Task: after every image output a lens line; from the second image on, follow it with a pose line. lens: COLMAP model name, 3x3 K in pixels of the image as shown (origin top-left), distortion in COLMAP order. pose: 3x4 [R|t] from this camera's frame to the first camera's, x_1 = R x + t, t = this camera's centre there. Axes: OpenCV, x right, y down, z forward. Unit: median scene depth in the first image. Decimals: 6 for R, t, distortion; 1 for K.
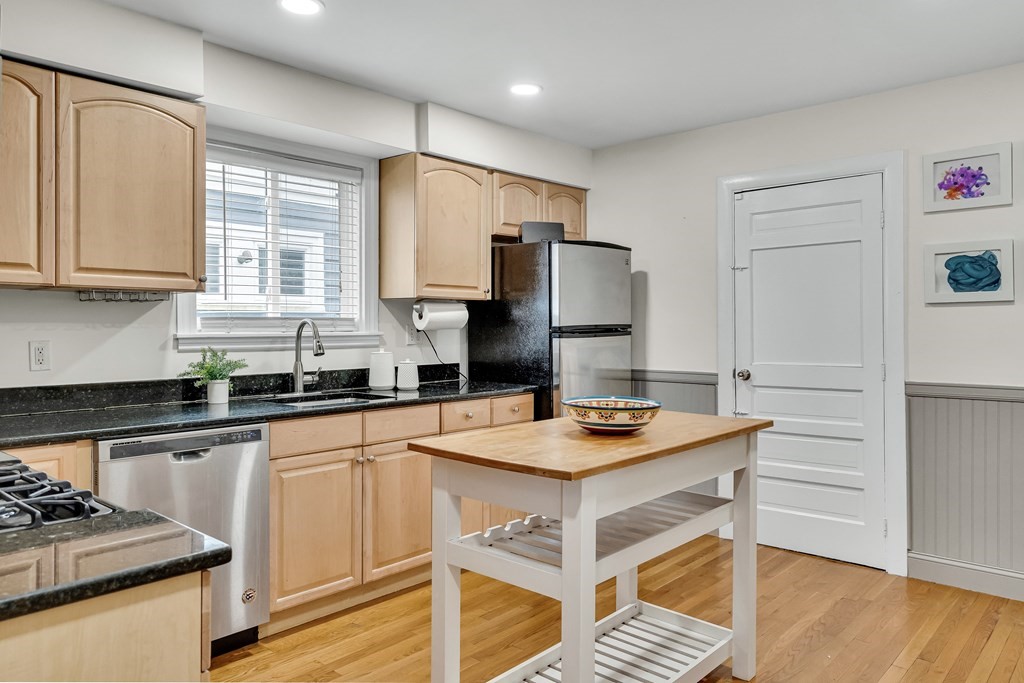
lens RADIAL K [[602.2, 0, 527.3], [0, 602.2, 346.4], [0, 0, 1]] dist [0.004343, 0.000805]
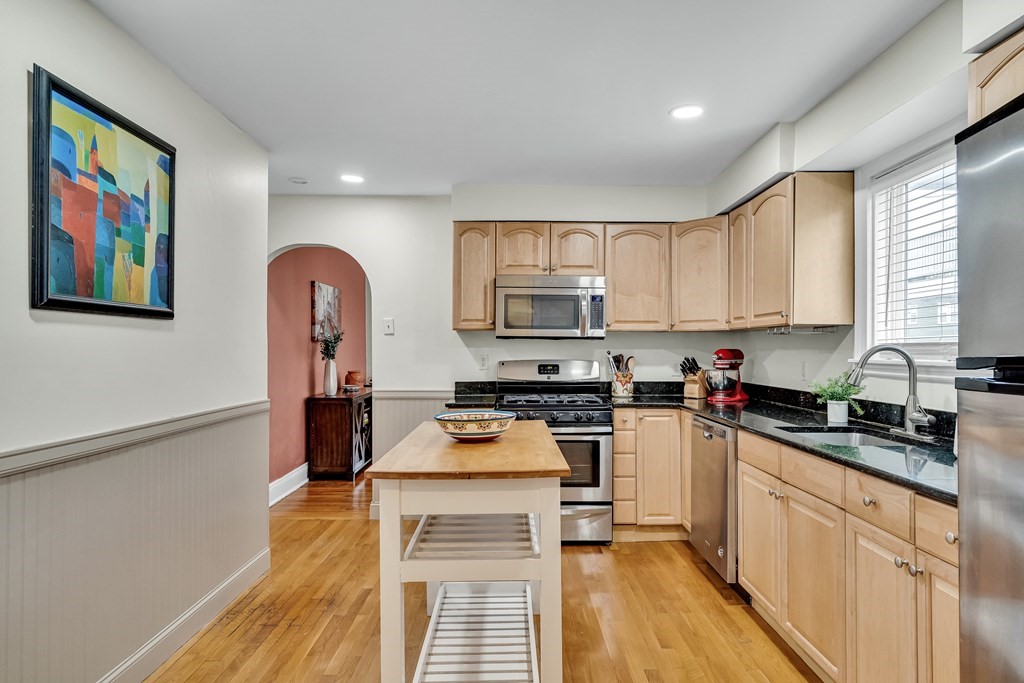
lens RADIAL K [[602.2, 0, 527.3], [0, 602.2, 346.4], [0, 0, 1]] dist [0.004343, 0.000805]
pose [[-0.709614, -0.000597, -0.704591, 0.596799], [-0.024584, 0.999412, 0.023913, -0.048990], [0.704162, 0.034291, -0.709211, 1.225189]]
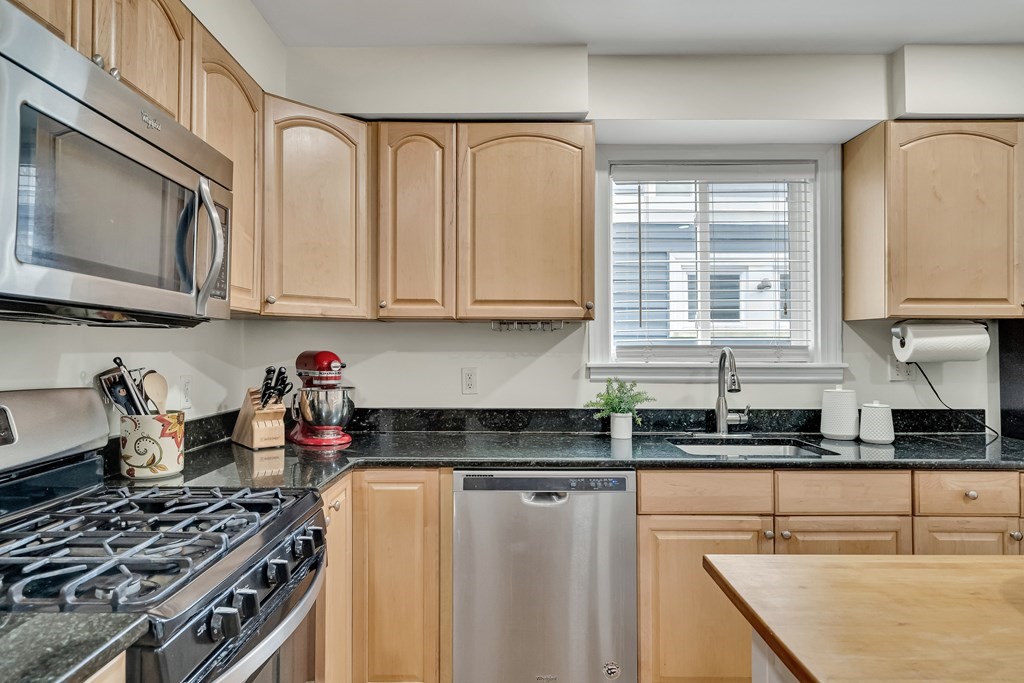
lens RADIAL K [[602.2, 0, 527.3], [0, 602.2, 346.4], [0, 0, 1]] dist [0.004343, 0.000805]
pose [[0.682164, -0.000129, -0.731200, 0.059055], [-0.031290, 0.999079, -0.029368, -0.012970], [0.730530, 0.042913, 0.681531, 0.210350]]
